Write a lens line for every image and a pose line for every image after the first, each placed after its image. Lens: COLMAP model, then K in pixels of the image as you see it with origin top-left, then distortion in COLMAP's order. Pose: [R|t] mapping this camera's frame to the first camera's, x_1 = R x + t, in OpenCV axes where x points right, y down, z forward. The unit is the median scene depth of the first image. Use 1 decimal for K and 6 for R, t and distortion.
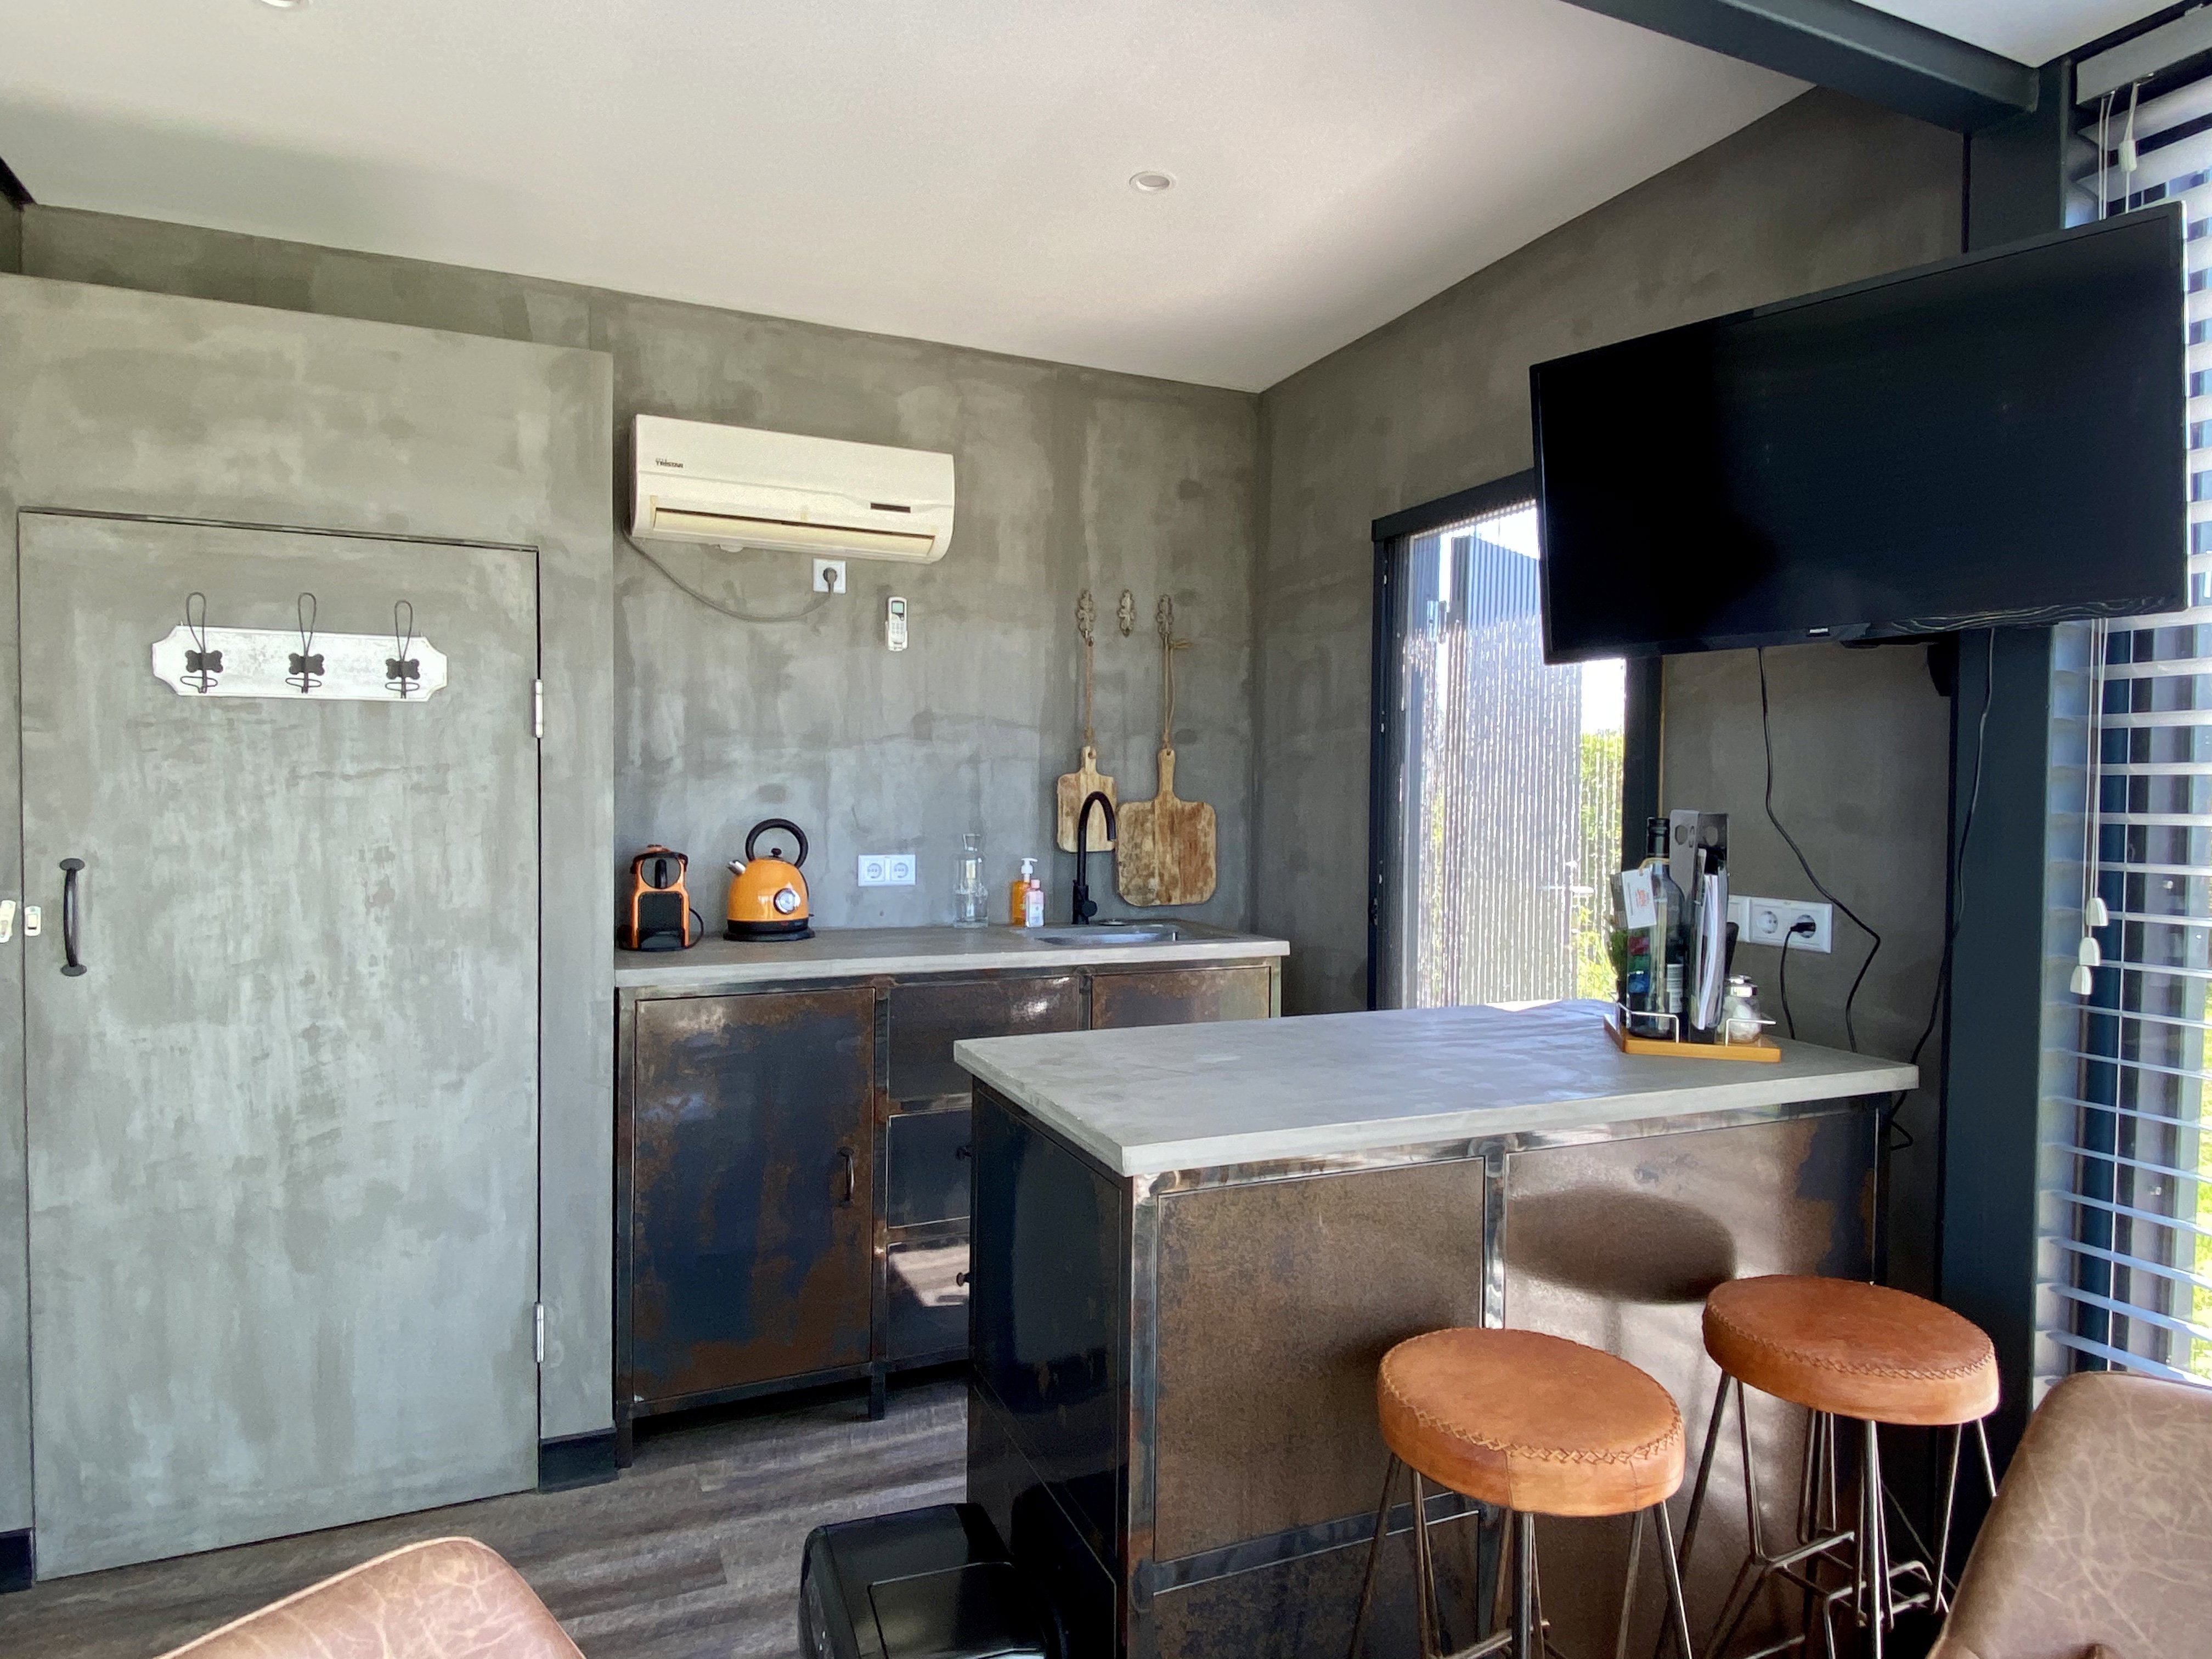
lens RADIAL K [[1301.7, 0, 1094.0], [0, 1301.7, 840.6], [0, 0, 1]] dist [0.028098, -0.030107]
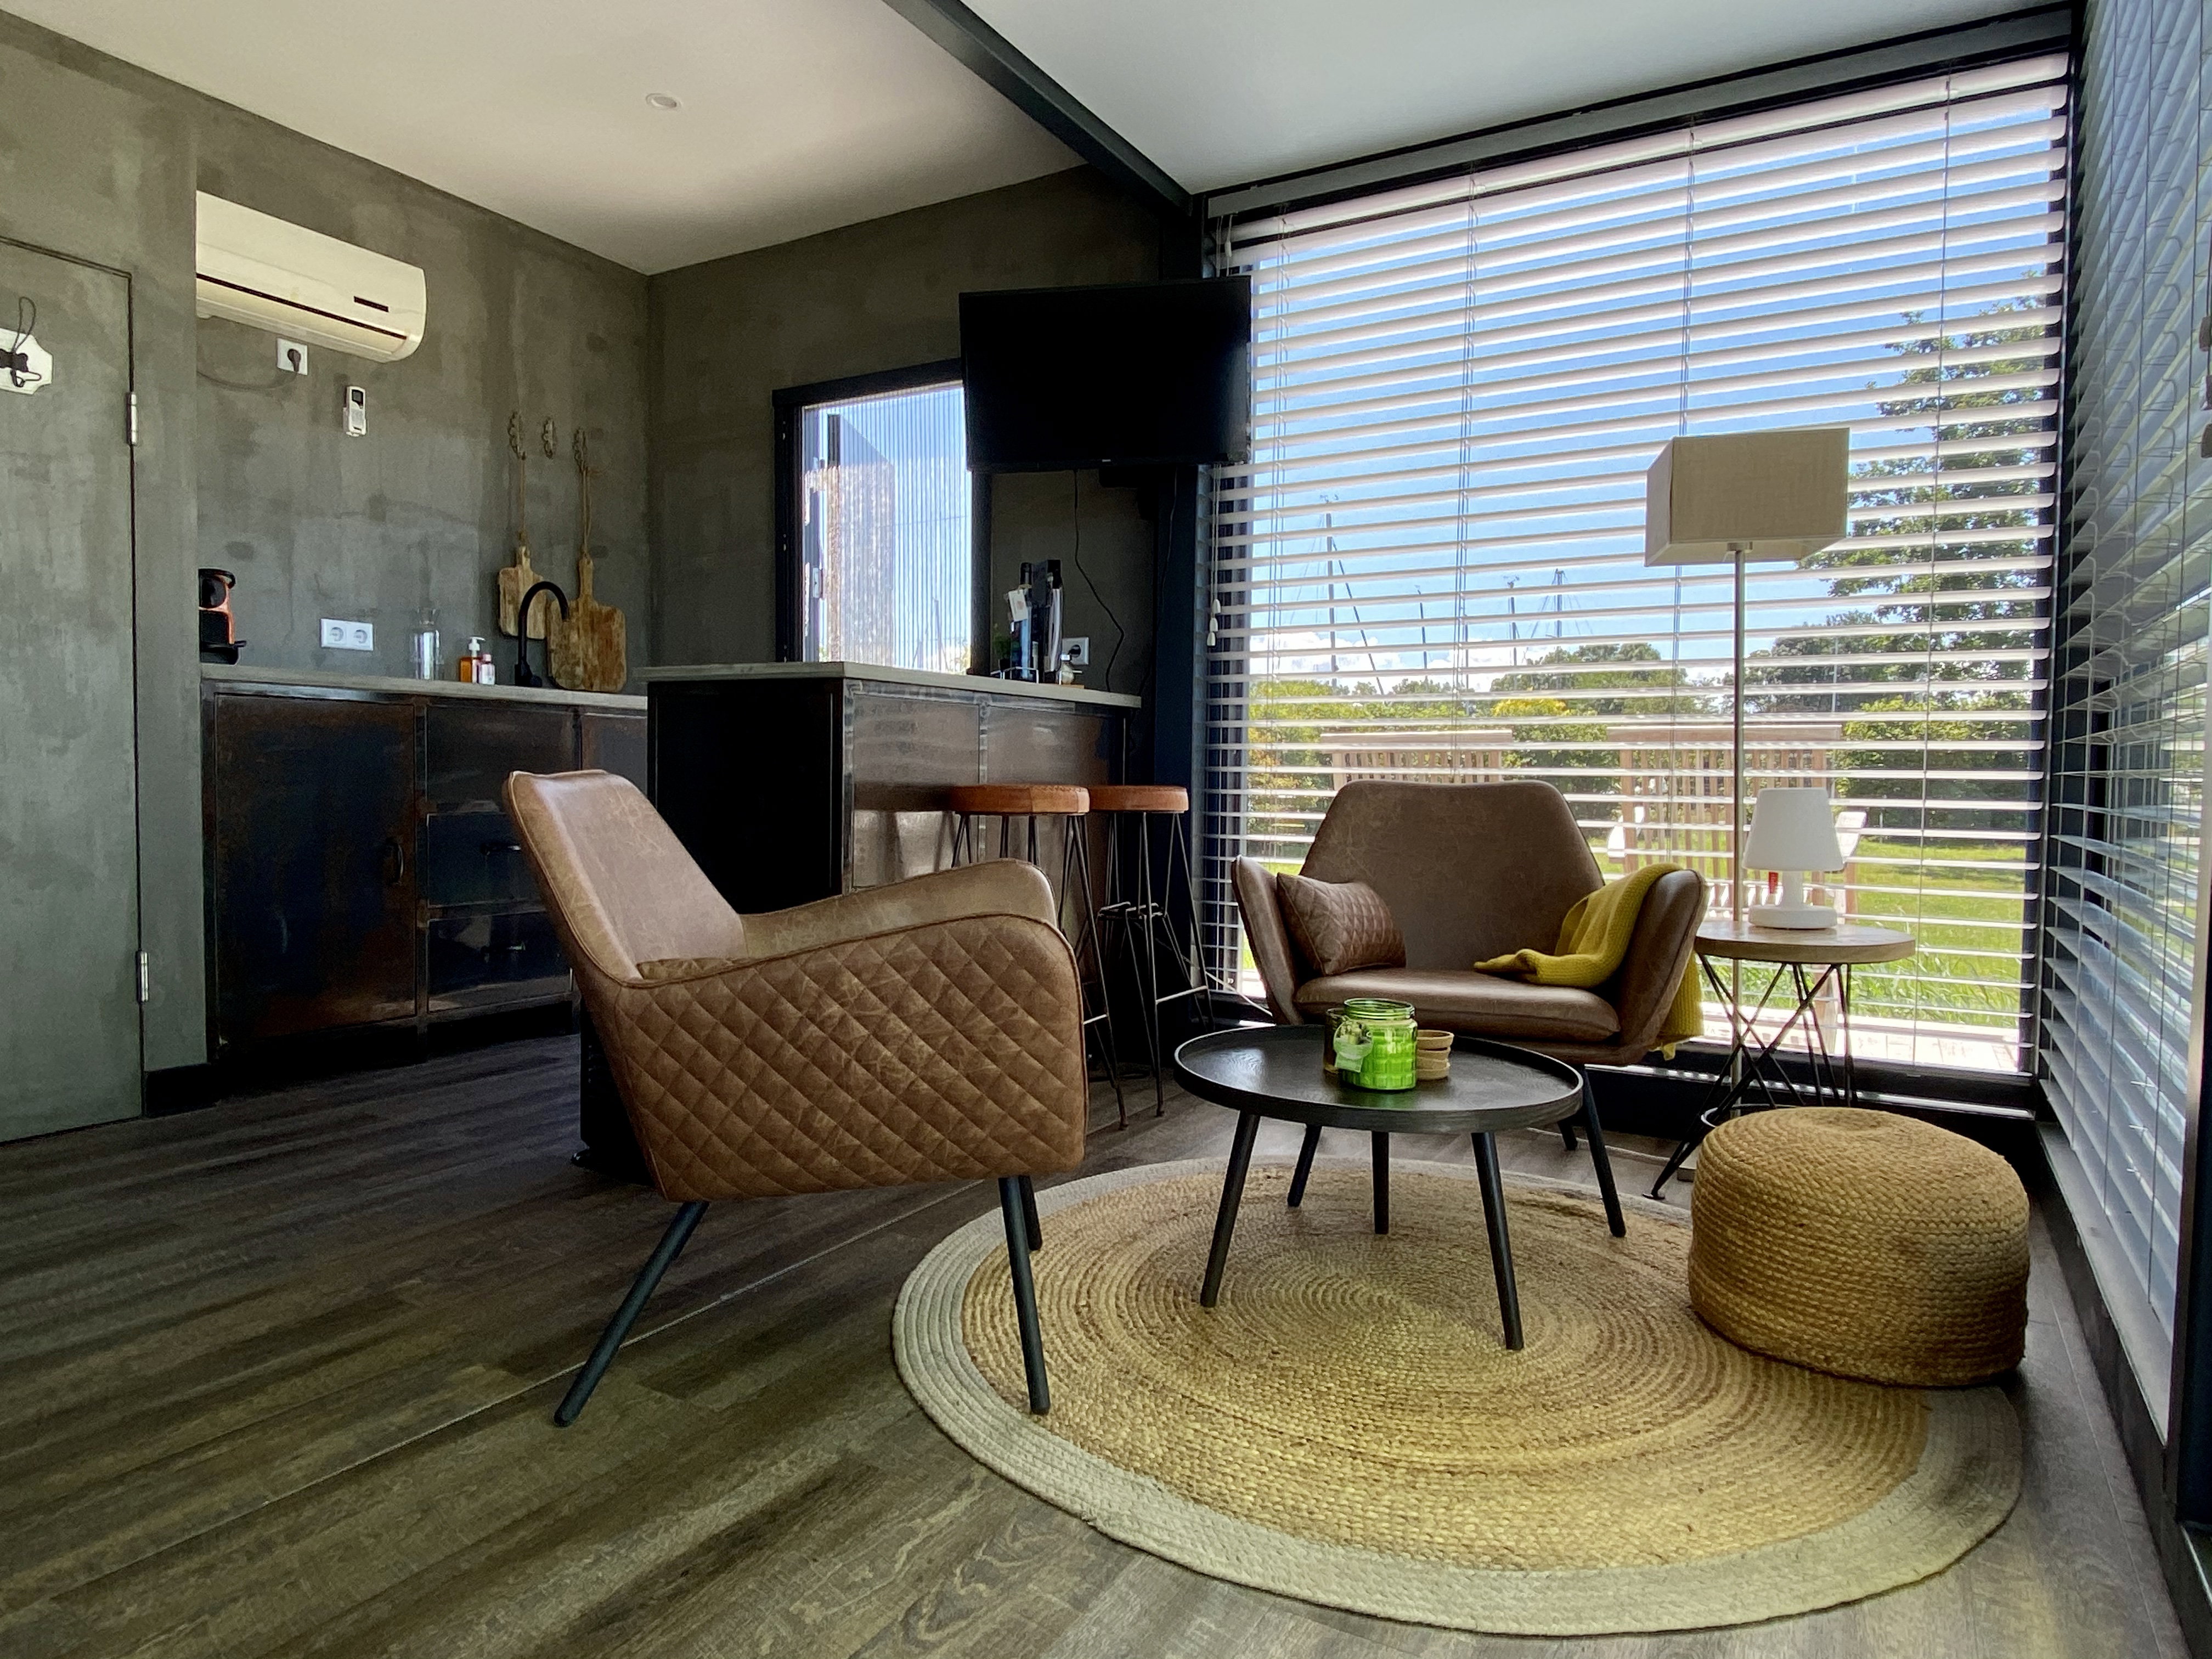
lens RADIAL K [[1301.7, 0, 1113.4], [0, 1301.7, 830.9], [0, 0, 1]] dist [0.028098, -0.030107]
pose [[0.811521, -0.029930, 0.583556, -0.299654], [0.010674, 0.999280, 0.036408, 0.163153], [-0.584226, -0.023317, 0.811256, -0.306406]]
